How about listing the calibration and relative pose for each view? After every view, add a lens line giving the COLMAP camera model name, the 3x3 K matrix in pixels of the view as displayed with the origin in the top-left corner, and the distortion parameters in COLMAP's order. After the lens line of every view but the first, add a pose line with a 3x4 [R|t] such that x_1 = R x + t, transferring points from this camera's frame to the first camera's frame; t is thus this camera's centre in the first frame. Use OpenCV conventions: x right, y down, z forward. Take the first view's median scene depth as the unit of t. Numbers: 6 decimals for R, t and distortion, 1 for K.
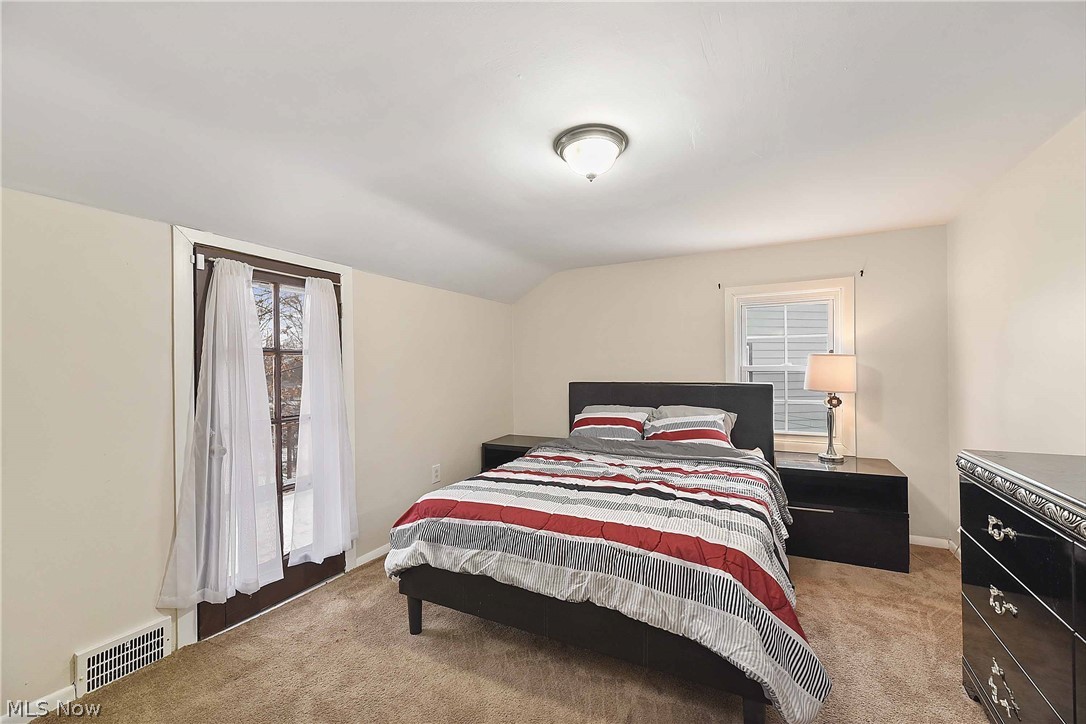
lens RADIAL K [[439.2, 0, 547.9], [0, 439.2, 370.5], [0, 0, 1]] dist [0.002601, -0.000065]
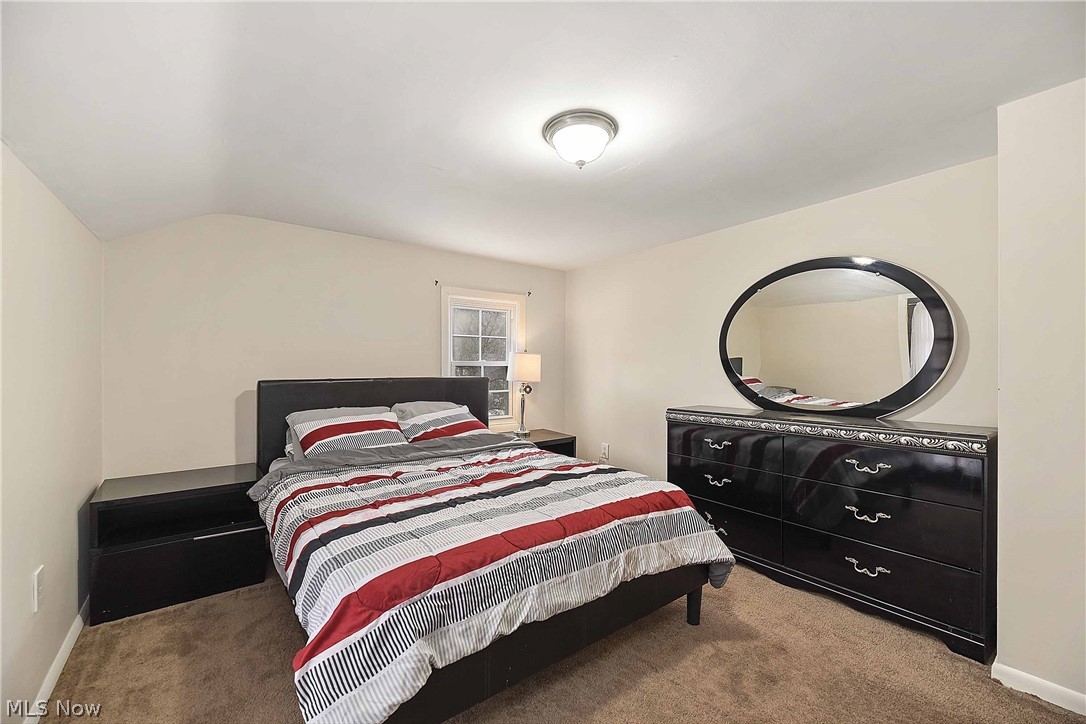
lens RADIAL K [[439.2, 0, 547.9], [0, 439.2, 370.5], [0, 0, 1]] dist [0.002601, -0.000065]
pose [[0.427426, -0.000411, 0.904050, -0.756419], [-0.000930, 0.999999, 0.000894, 0.020199], [-0.904050, -0.001222, 0.427425, 0.587707]]
